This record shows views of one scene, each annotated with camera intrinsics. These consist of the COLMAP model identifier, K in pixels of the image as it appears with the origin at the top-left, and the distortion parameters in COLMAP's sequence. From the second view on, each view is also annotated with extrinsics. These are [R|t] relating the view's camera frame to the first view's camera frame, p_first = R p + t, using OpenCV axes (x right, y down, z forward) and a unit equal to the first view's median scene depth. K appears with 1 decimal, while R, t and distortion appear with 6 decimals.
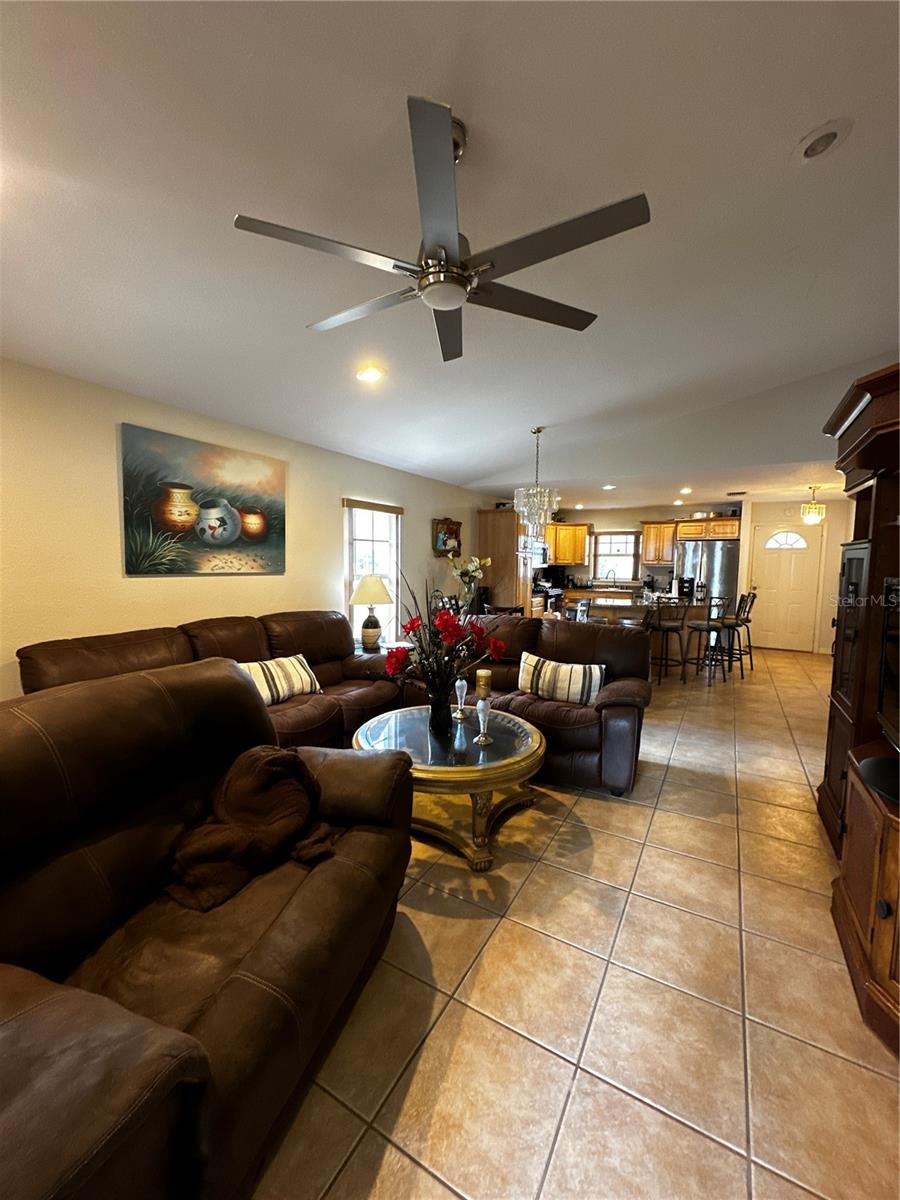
lens RADIAL K [[476.3, 0, 448.1], [0, 476.3, 599.2], [0, 0, 1]] dist [-0.000197, -0.000069]
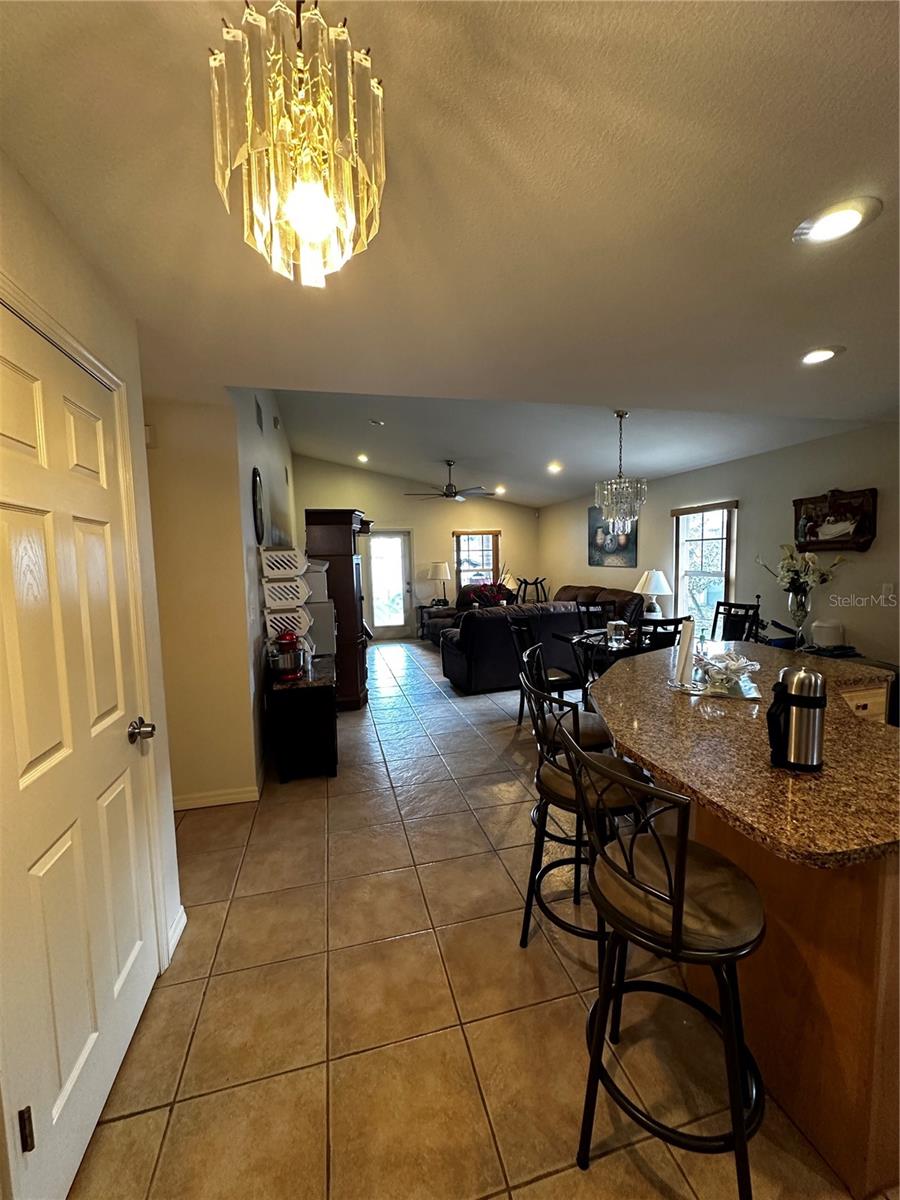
lens RADIAL K [[476.3, 0, 450.3], [0, 476.3, 599.1], [0, 0, 1]] dist [-0.000197, -0.000069]
pose [[-0.707260, 0.066176, -0.703849, 1.436044], [-0.042807, 0.989774, 0.136073, -0.160212], [0.705656, 0.126368, -0.697195, 1.933350]]
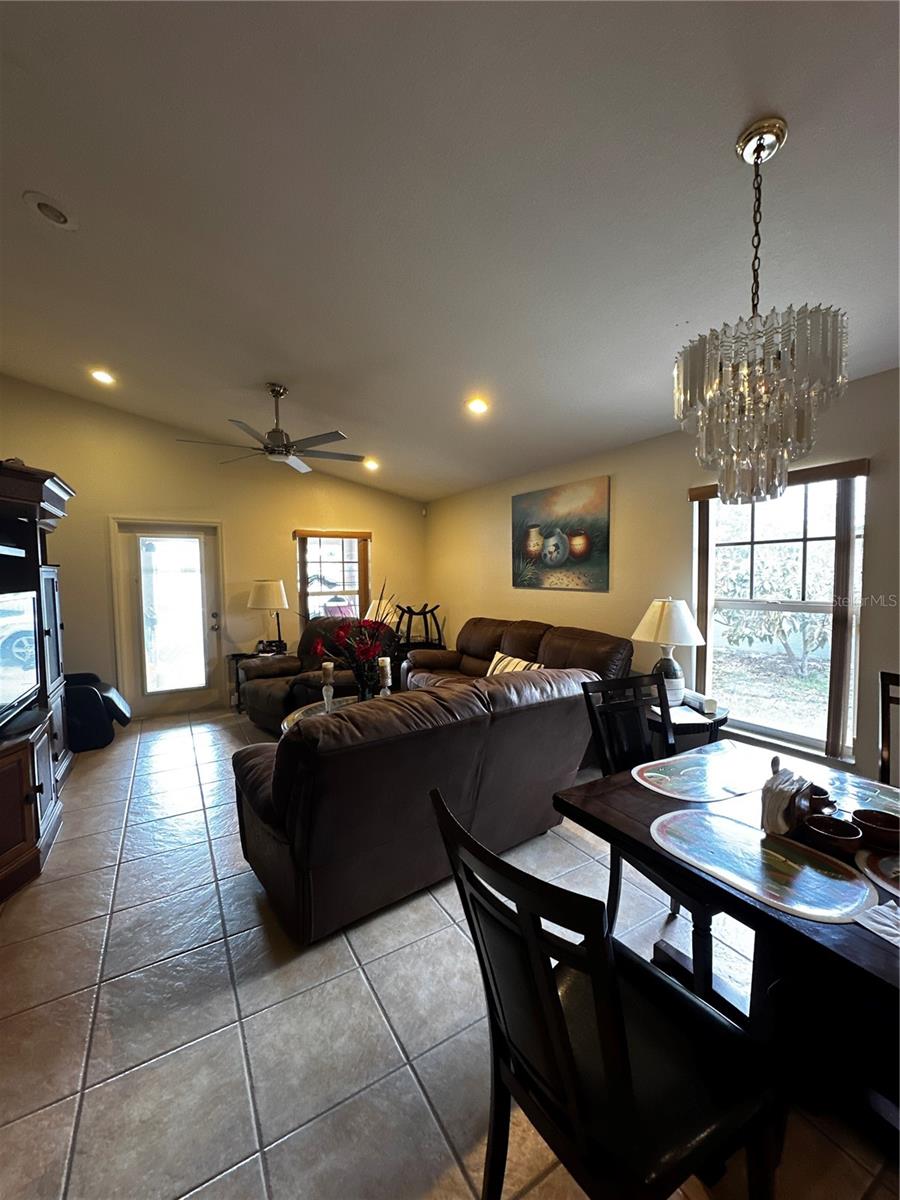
lens RADIAL K [[476.3, 0, 448.4], [0, 476.3, 599.6], [0, 0, 1]] dist [-0.000197, -0.000069]
pose [[-0.483358, 0.040552, -0.874483, 0.744216], [-0.065915, 0.994405, 0.082546, -0.108077], [0.872938, 0.097540, -0.477981, 1.339641]]
